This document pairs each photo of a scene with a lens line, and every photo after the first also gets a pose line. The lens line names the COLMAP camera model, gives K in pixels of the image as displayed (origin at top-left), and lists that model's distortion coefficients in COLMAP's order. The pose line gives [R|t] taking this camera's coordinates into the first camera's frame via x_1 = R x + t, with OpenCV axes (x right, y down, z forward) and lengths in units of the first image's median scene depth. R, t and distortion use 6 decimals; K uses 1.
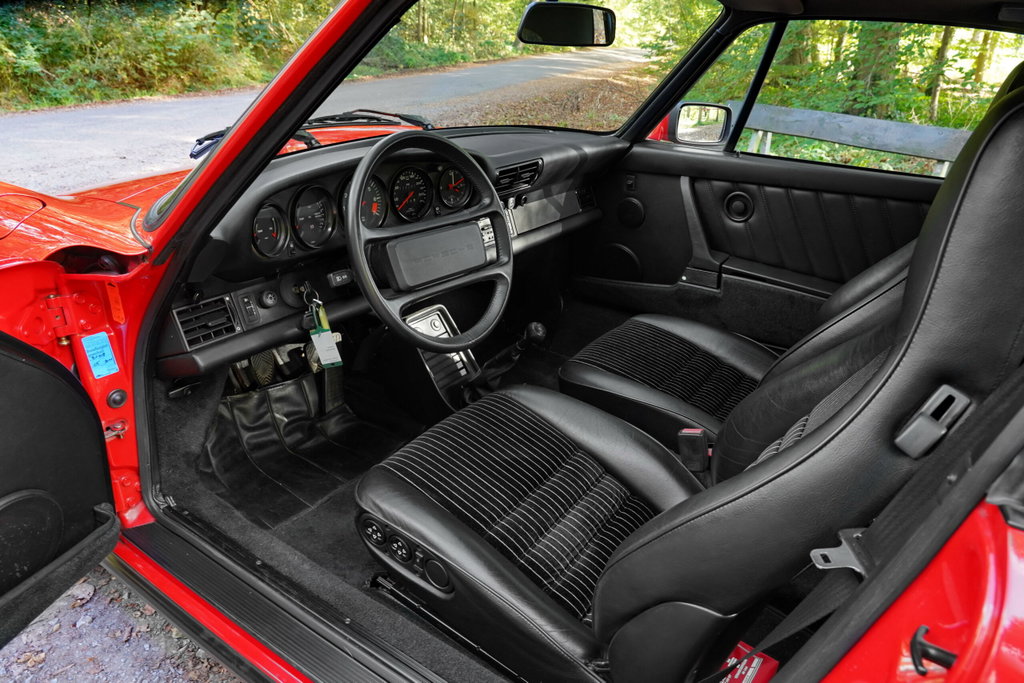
lens RADIAL K [[691.3, 0, 512.0], [0, 691.3, 341.5], [0, 0, 1]] dist [-0.016687, 0.001679]
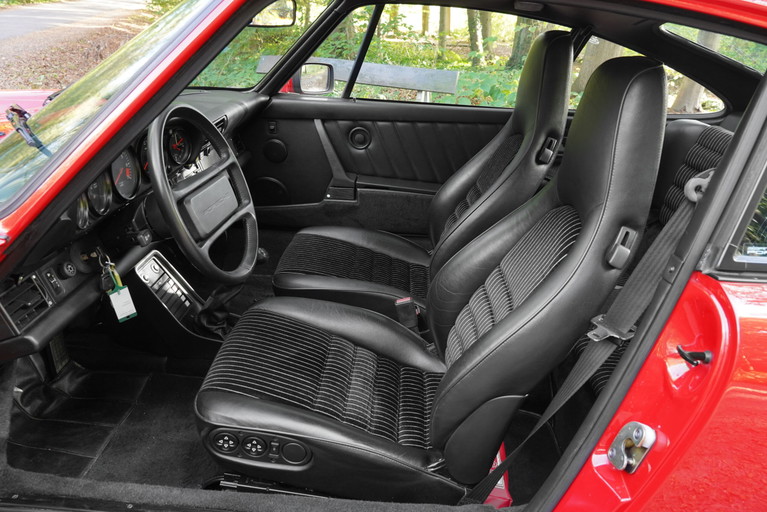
lens RADIAL K [[580.3, 0, 383.5], [0, 580.3, 256.0], [0, 0, 1]] dist [0.002471, -0.001944]
pose [[0.847775, -0.198160, 0.491945, -0.247148], [0.193846, 0.979173, 0.060363, -0.027847], [-0.493660, 0.044187, 0.868531, -0.009876]]
